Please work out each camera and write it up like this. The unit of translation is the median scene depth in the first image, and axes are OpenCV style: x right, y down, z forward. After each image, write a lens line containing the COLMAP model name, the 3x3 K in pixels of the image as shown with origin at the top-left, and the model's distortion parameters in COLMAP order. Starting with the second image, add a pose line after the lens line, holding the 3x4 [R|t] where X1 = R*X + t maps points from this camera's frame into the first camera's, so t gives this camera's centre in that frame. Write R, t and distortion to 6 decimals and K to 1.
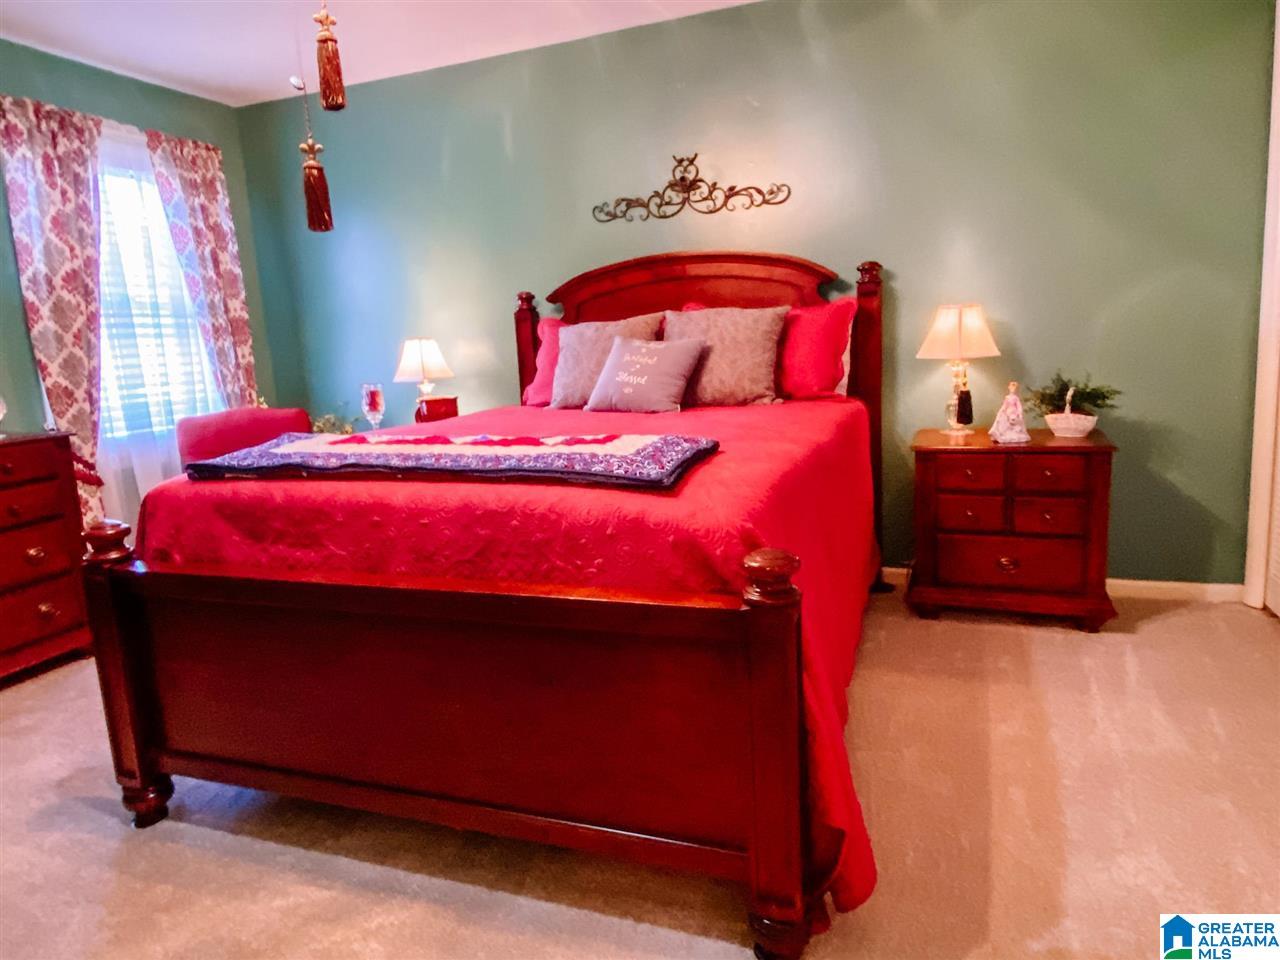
lens RADIAL K [[817.6, 0, 640.0], [0, 817.6, 480.0], [0, 0, 1]] dist [0.059201, 0.000040]
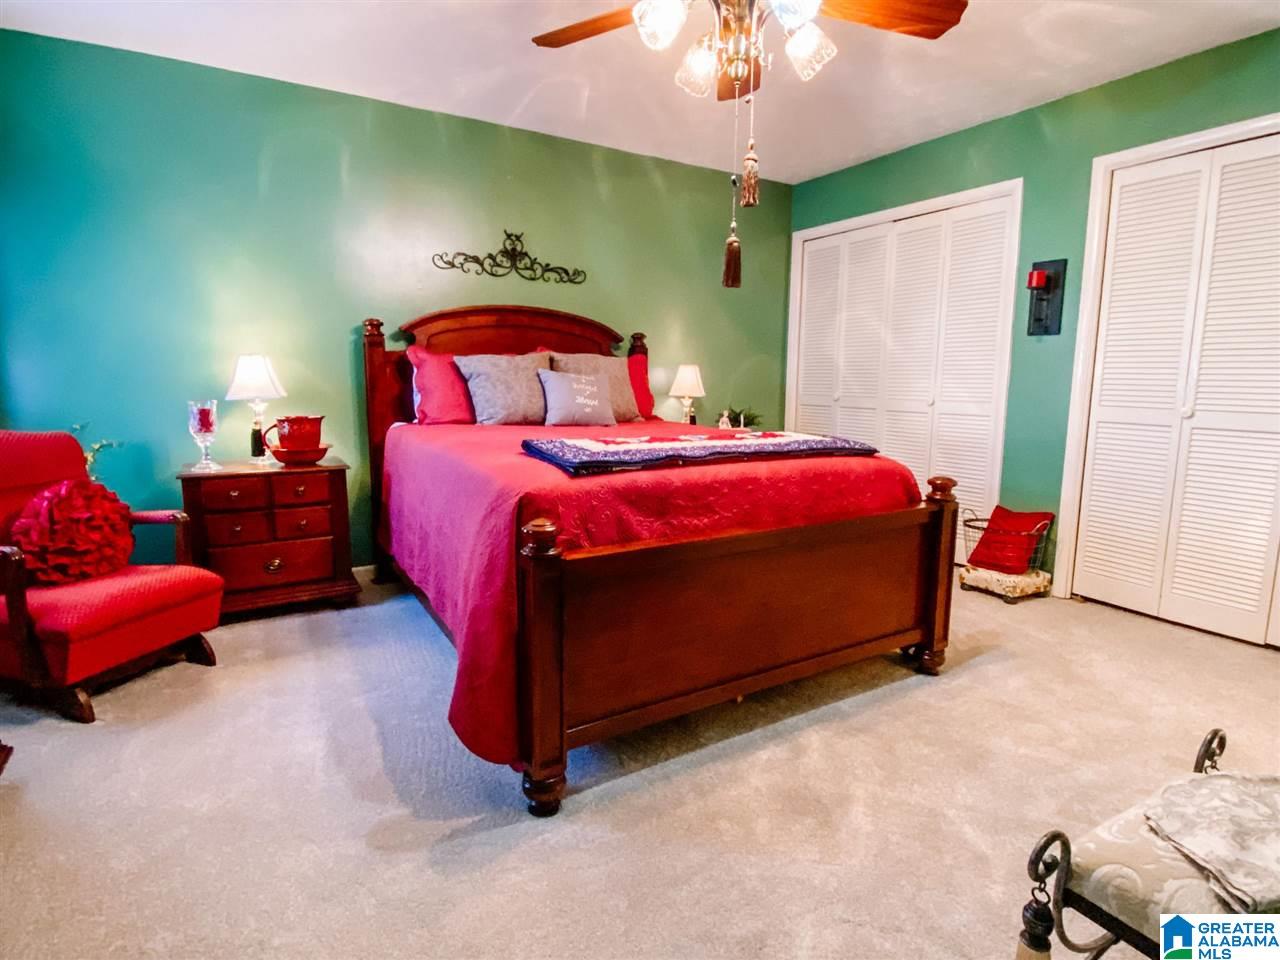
lens RADIAL K [[673.6, 0, 640.0], [0, 673.6, 480.0], [0, 0, 1]] dist [0.103270, -0.105368]
pose [[0.595571, -0.063261, 0.800808, -0.723547], [0.091732, 0.995729, 0.010436, 0.001907], [-0.798048, 0.067244, 0.598831, 0.228180]]
